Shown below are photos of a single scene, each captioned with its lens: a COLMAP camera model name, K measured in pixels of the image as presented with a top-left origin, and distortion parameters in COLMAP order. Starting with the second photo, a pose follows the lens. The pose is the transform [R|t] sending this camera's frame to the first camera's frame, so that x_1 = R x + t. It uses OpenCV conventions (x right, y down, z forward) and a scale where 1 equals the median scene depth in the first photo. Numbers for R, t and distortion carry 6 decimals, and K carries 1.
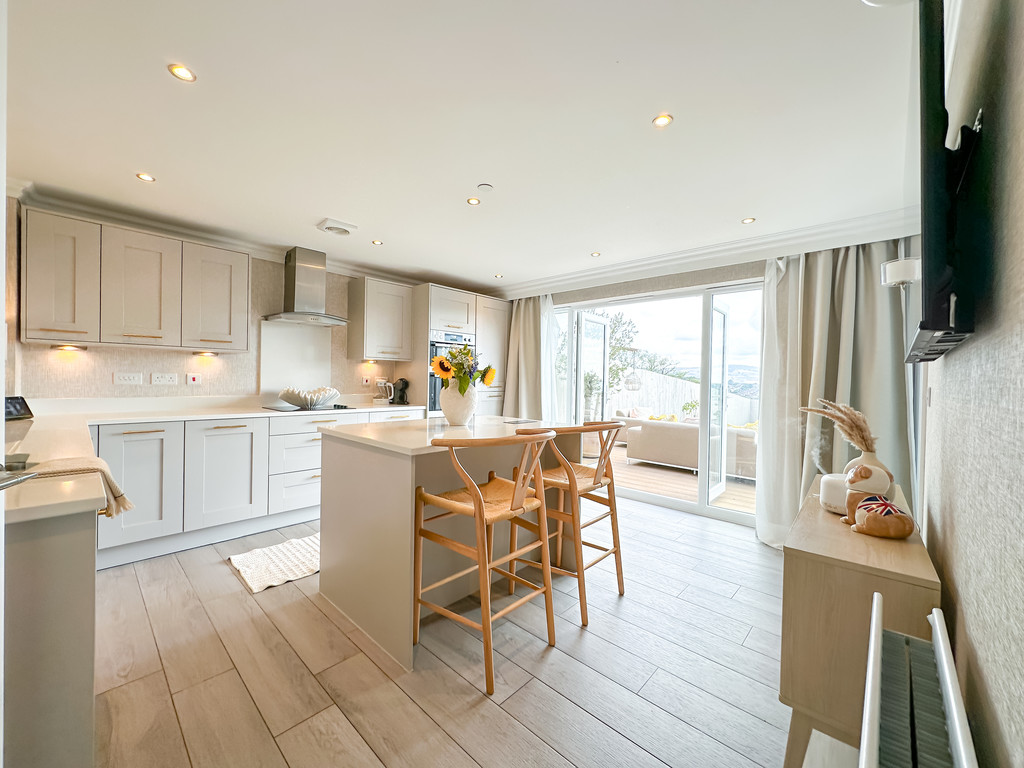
lens RADIAL K [[408.4, 0, 512.0], [0, 408.4, 384.0], [0, 0, 1]] dist [-0.000375, -0.000004]
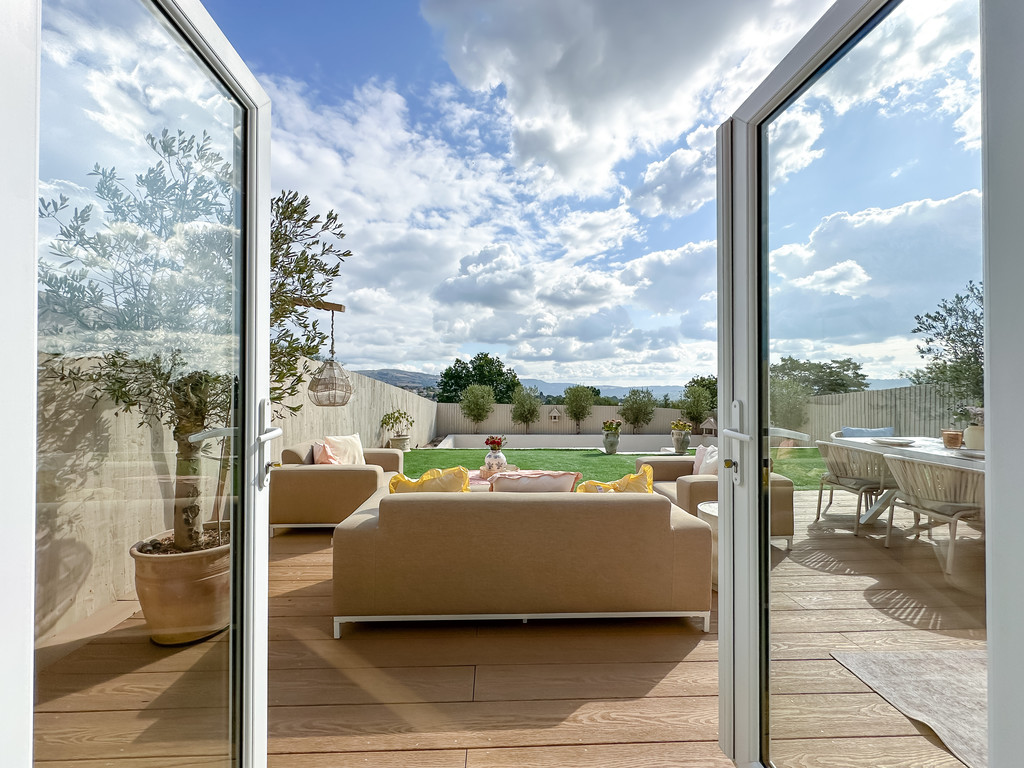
lens RADIAL K [[408.4, 0, 512.0], [0, 408.4, 384.0], [0, 0, 1]] dist [-0.000375, -0.000004]
pose [[0.700924, -0.012101, 0.713134, 0.324256], [0.018399, 0.999830, -0.001118, -0.005926], [-0.712999, 0.013905, 0.701027, 1.442099]]
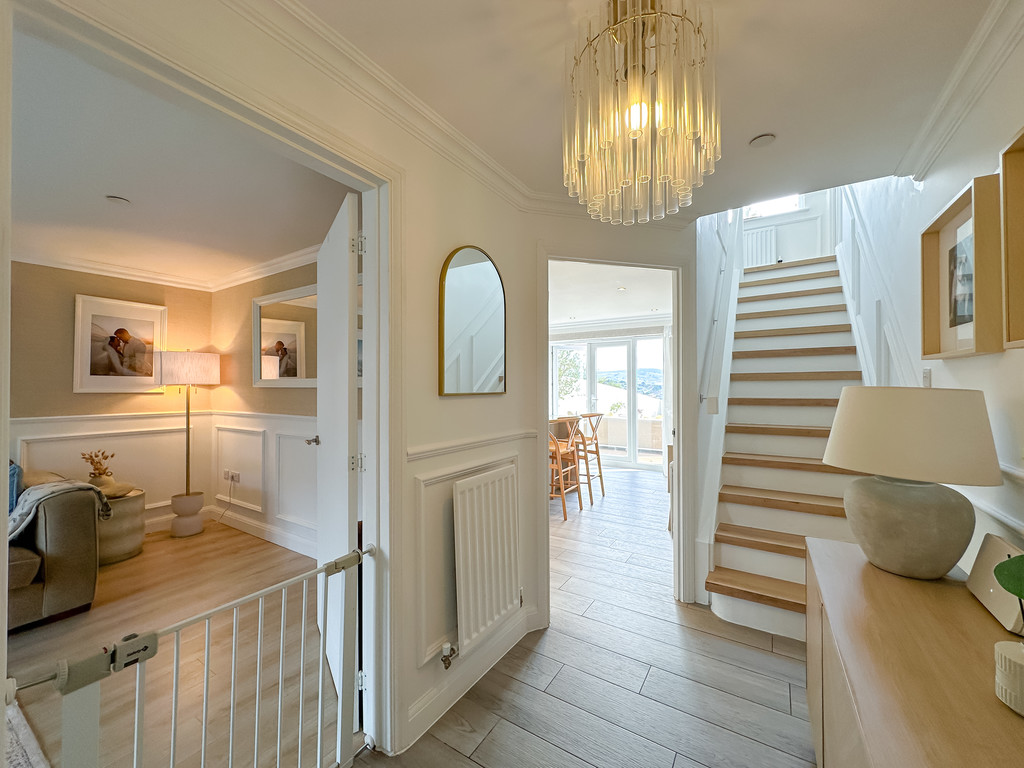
lens RADIAL K [[408.4, 0, 512.0], [0, 408.4, 384.0], [0, 0, 1]] dist [-0.000375, -0.000004]
pose [[0.983146, -0.022405, 0.181445, -0.473728], [0.025148, 0.999601, -0.012834, -0.034599], [-0.181085, 0.017181, 0.983317, -0.830895]]
